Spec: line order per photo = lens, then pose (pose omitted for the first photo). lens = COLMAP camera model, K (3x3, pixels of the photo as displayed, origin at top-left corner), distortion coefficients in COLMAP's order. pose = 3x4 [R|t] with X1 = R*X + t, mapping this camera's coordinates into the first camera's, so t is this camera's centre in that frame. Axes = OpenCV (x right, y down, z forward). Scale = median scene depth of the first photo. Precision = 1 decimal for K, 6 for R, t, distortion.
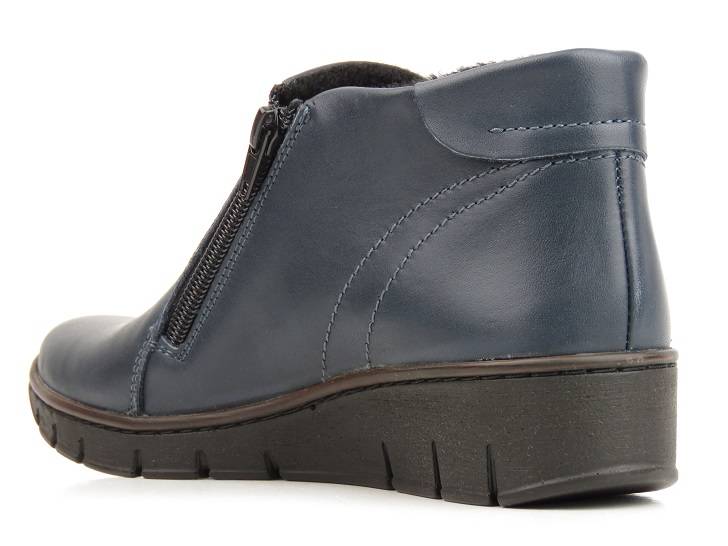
lens RADIAL K [[3421.7, 0, 364.0], [0, 3421.7, 273.0], [0, 0, 1]] dist [-0.542352, 0.000000]
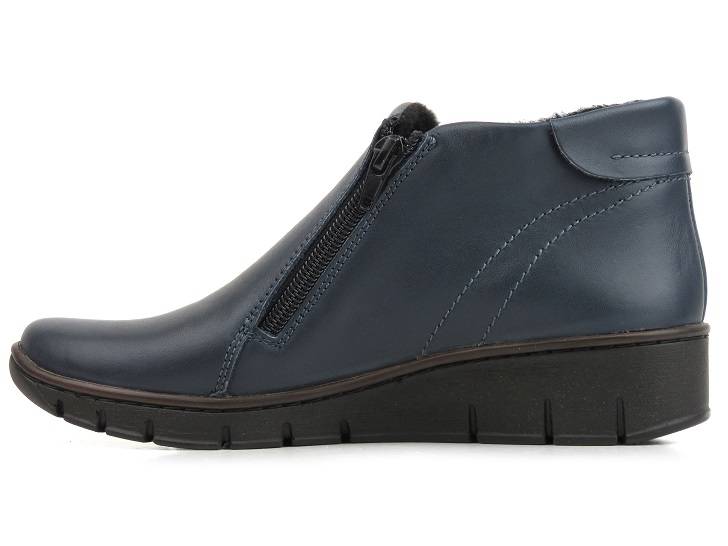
lens RADIAL K [[2698.4, 0, 364.2], [0, 2698.4, 275.0], [0, 0, 1]] dist [-0.034385, 0.000000]
pose [[0.757273, 0.006038, 0.653071, -0.677471], [0.023930, 0.999029, -0.036984, 0.037400], [-0.652660, 0.043635, 0.756393, 0.268879]]
